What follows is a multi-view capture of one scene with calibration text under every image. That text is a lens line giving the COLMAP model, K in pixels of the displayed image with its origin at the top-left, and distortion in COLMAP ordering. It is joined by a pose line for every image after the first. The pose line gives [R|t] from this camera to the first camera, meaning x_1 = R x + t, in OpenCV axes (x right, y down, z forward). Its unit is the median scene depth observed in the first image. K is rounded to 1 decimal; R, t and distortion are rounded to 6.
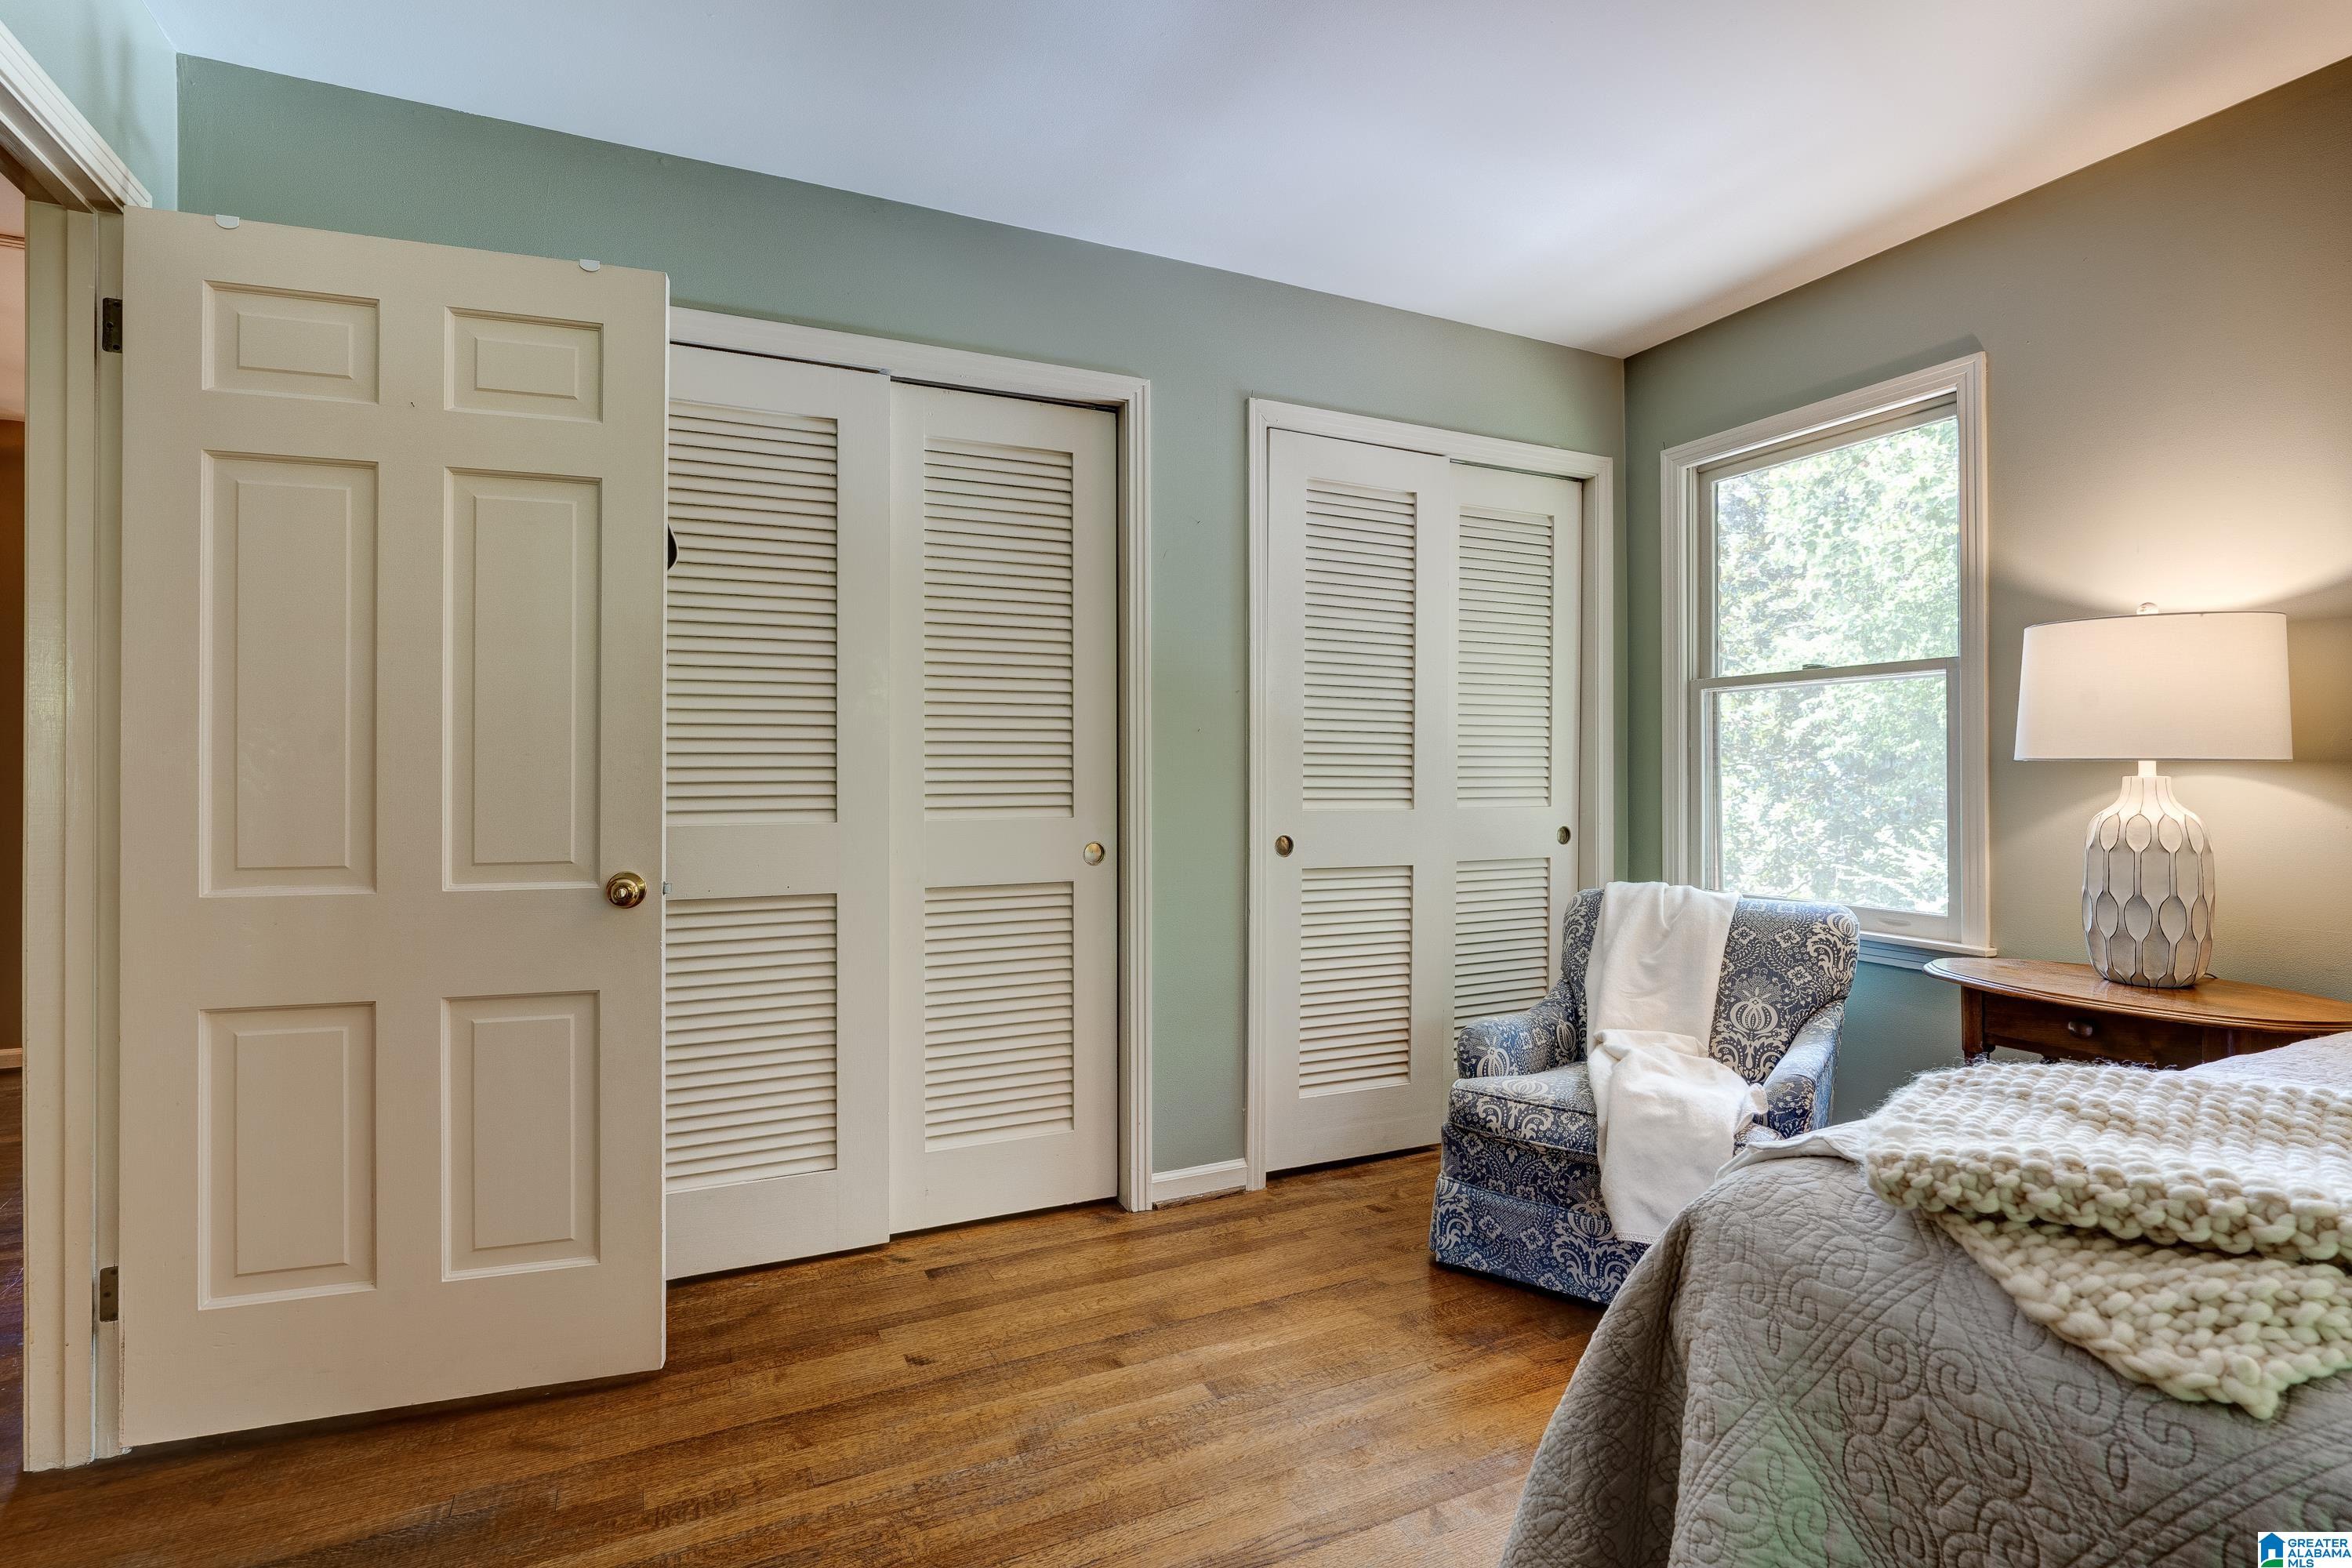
lens RADIAL K [[1123.8, 0, 1171.8], [0, 1123.8, 771.5], [0, 0, 1]] dist [-0.014049, -0.000114]
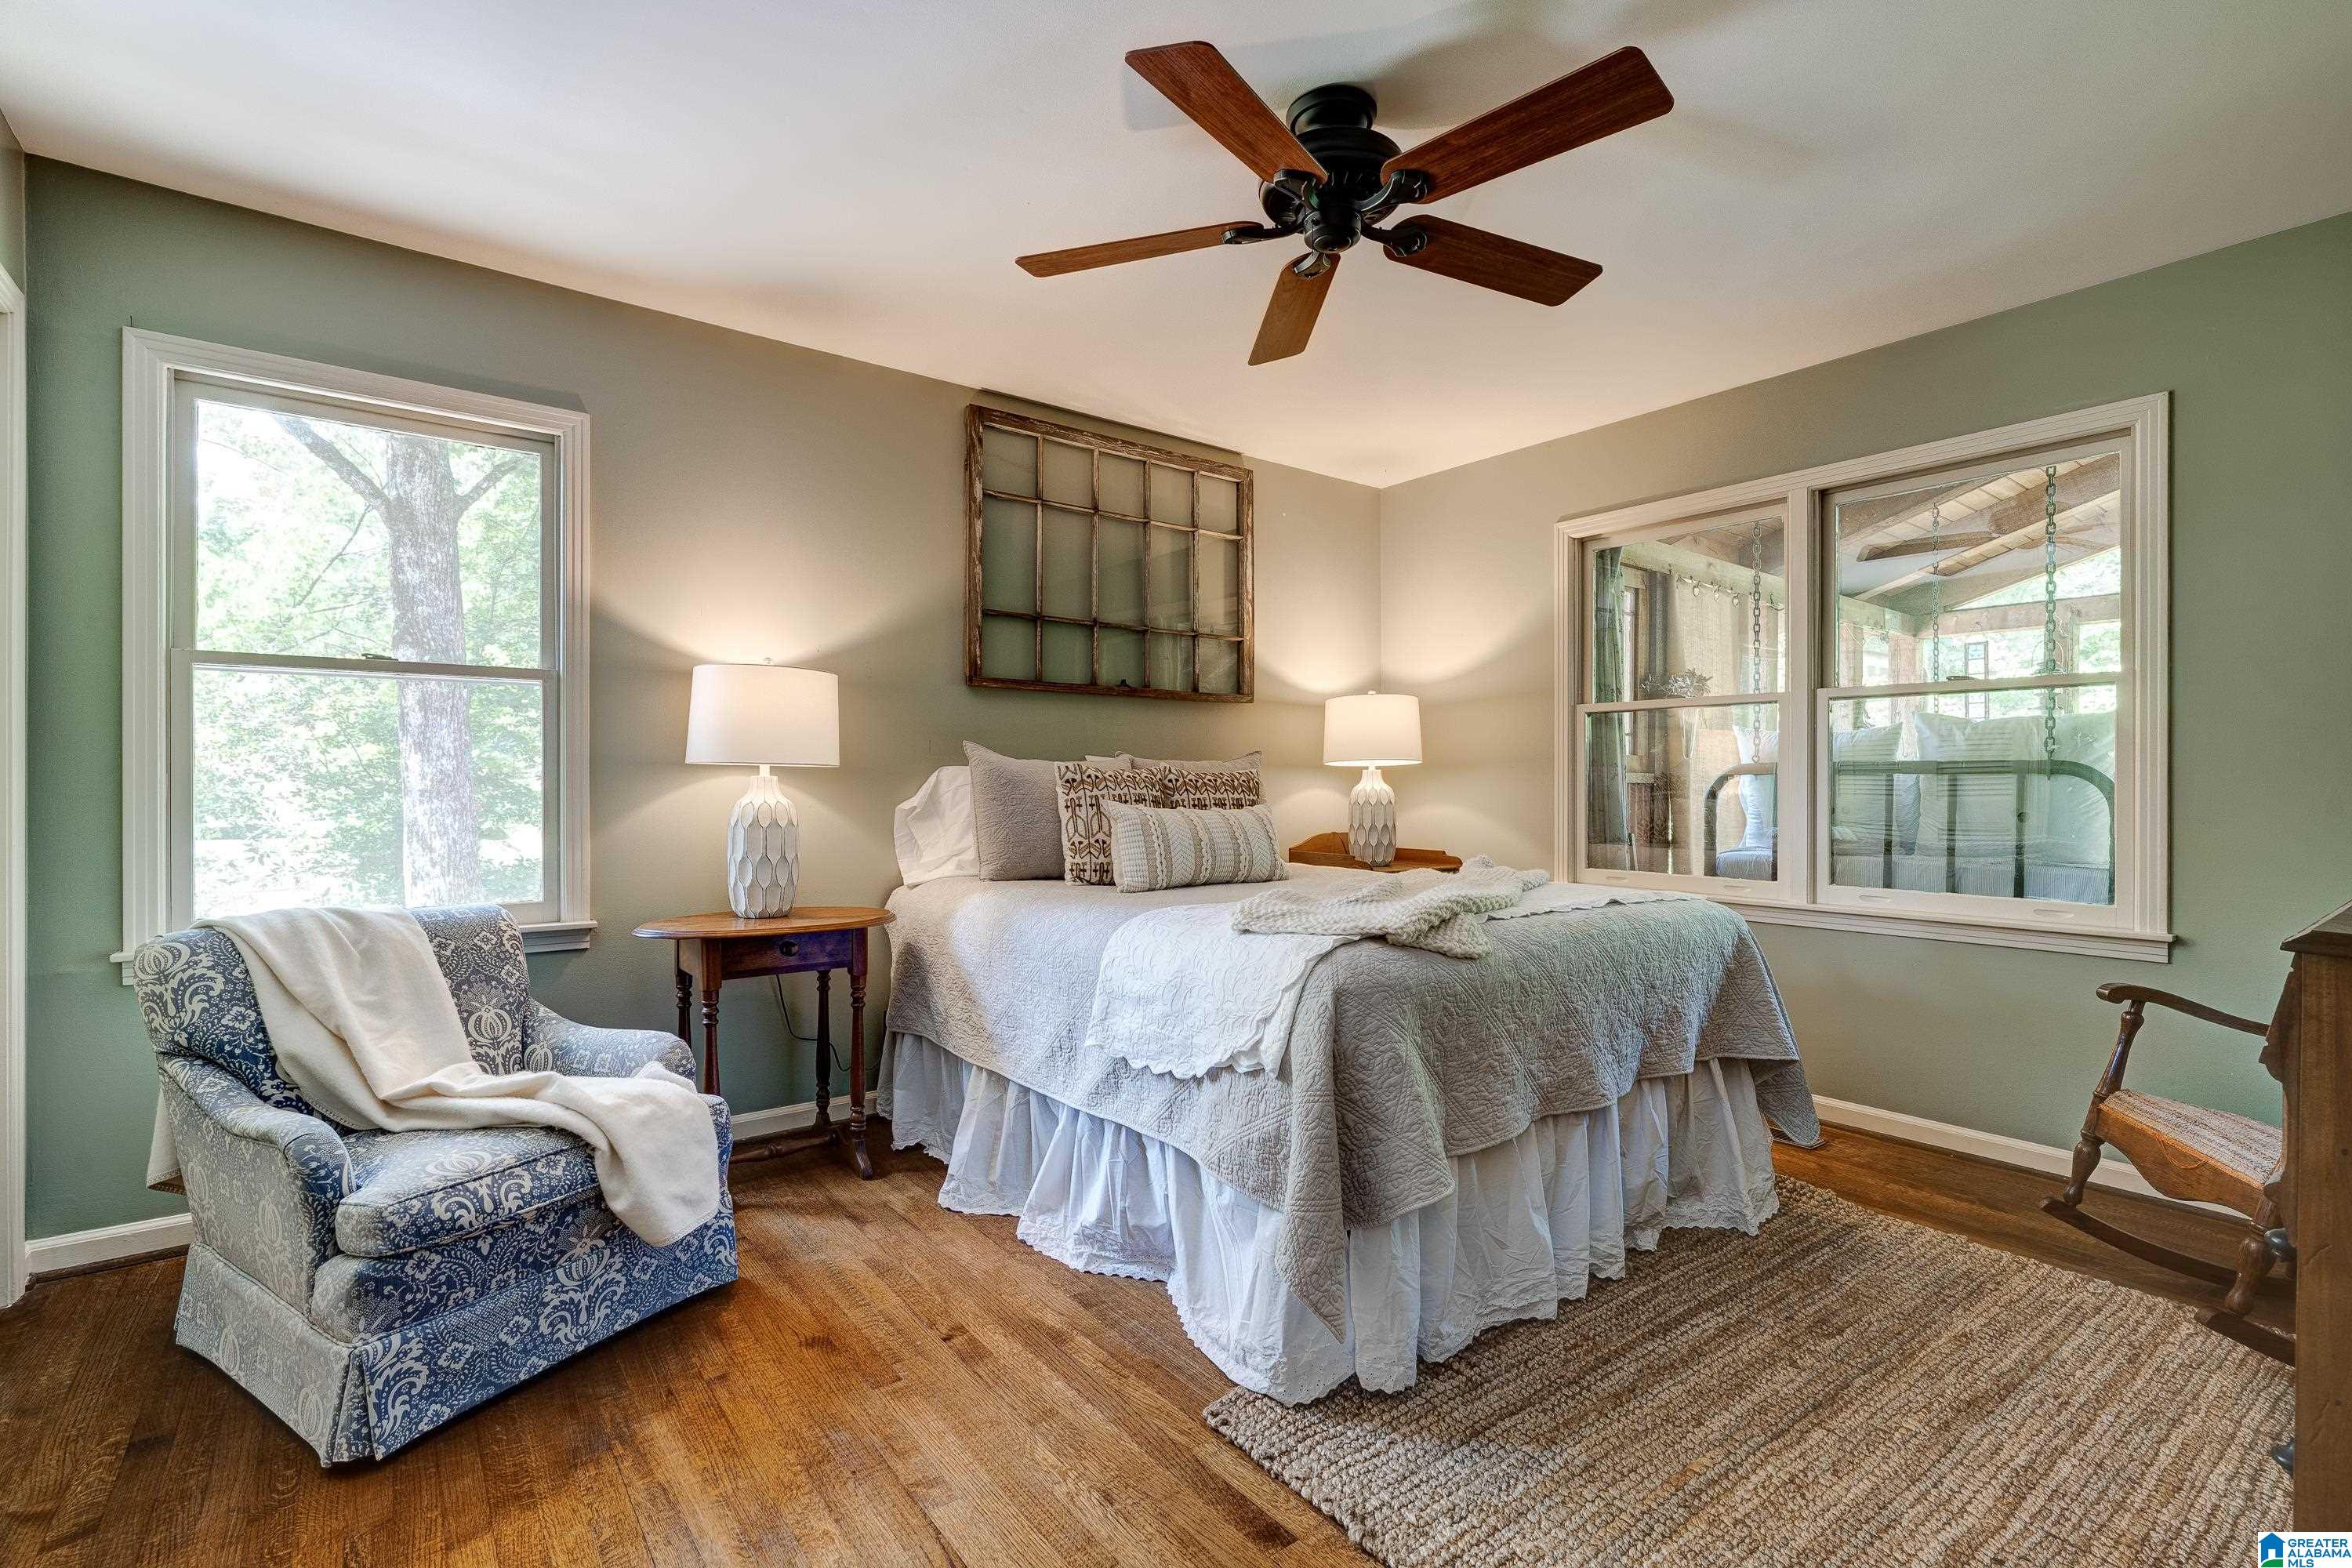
lens RADIAL K [[1083.3, 0, 1179.3], [0, 1083.3, 773.3], [0, 0, 1]] dist [-0.002358, 0.000516]
pose [[-0.219292, 0.007393, 0.975631, -0.555347], [-0.006678, 0.999936, -0.009079, 0.008853], [-0.975636, -0.008506, -0.219229, 0.681164]]
